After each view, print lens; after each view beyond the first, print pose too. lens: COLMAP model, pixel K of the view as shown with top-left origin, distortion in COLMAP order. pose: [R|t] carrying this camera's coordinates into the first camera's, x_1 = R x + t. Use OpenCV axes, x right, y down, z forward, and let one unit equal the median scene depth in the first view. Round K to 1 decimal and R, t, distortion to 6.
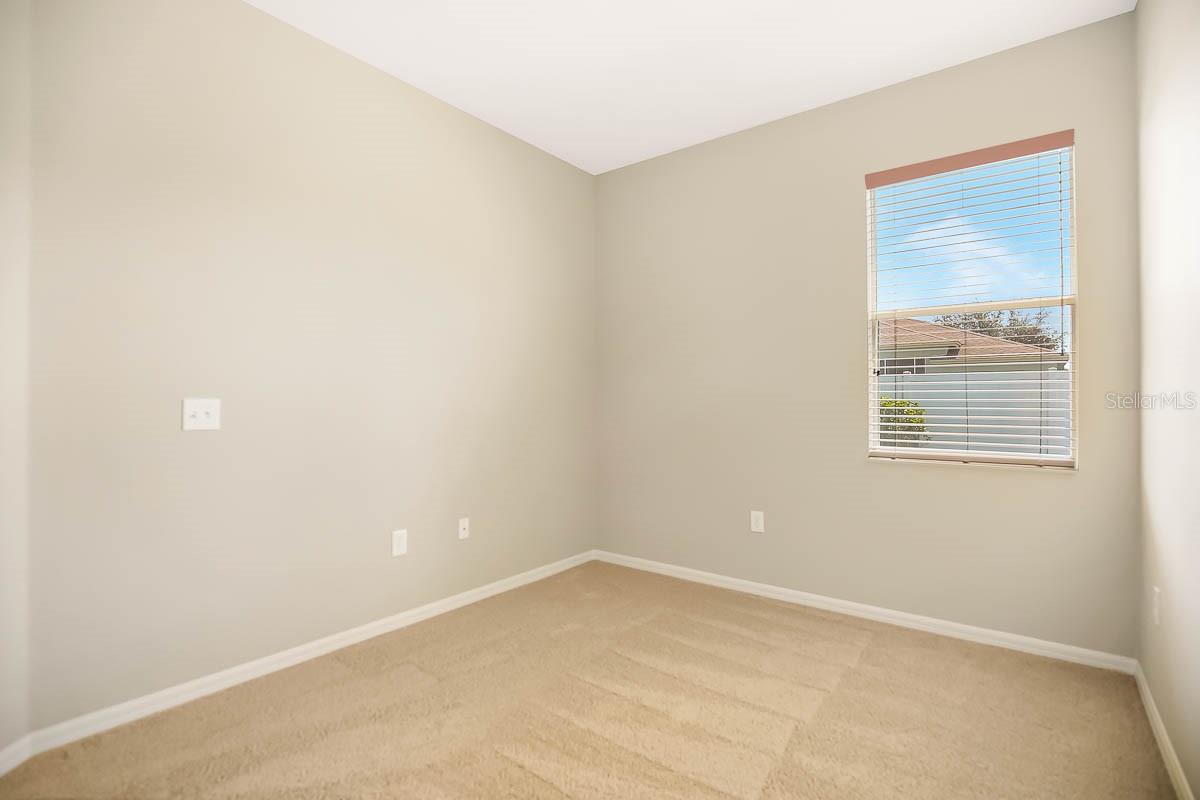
lens RADIAL K [[554.2, 0, 600.8], [0, 554.2, 403.7], [0, 0, 1]] dist [-0.002643, -0.000280]
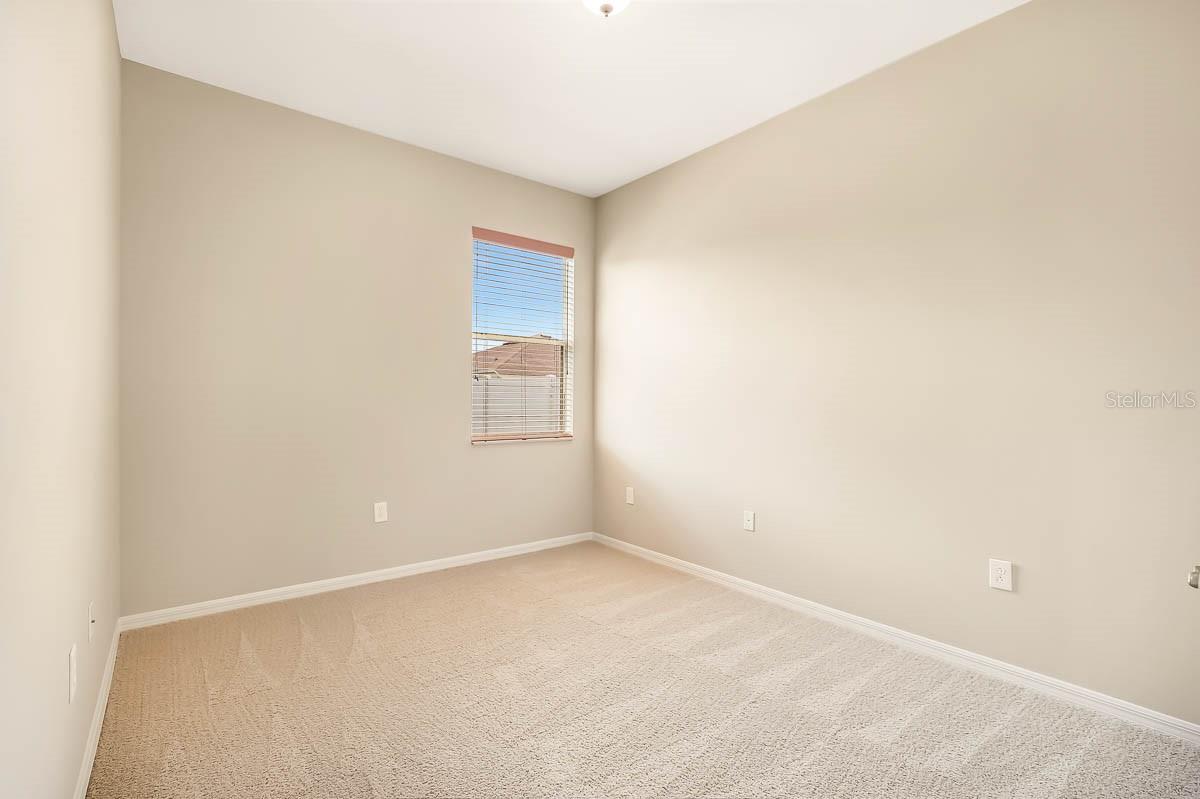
lens RADIAL K [[554.2, 0, 600.8], [0, 554.2, 403.2], [0, 0, 1]] dist [-0.002643, -0.000280]
pose [[0.244928, 0.001608, 0.969540, -0.729421], [-0.000009, 0.999999, -0.001656, 0.008187], [-0.969541, 0.000397, 0.244927, 0.383179]]
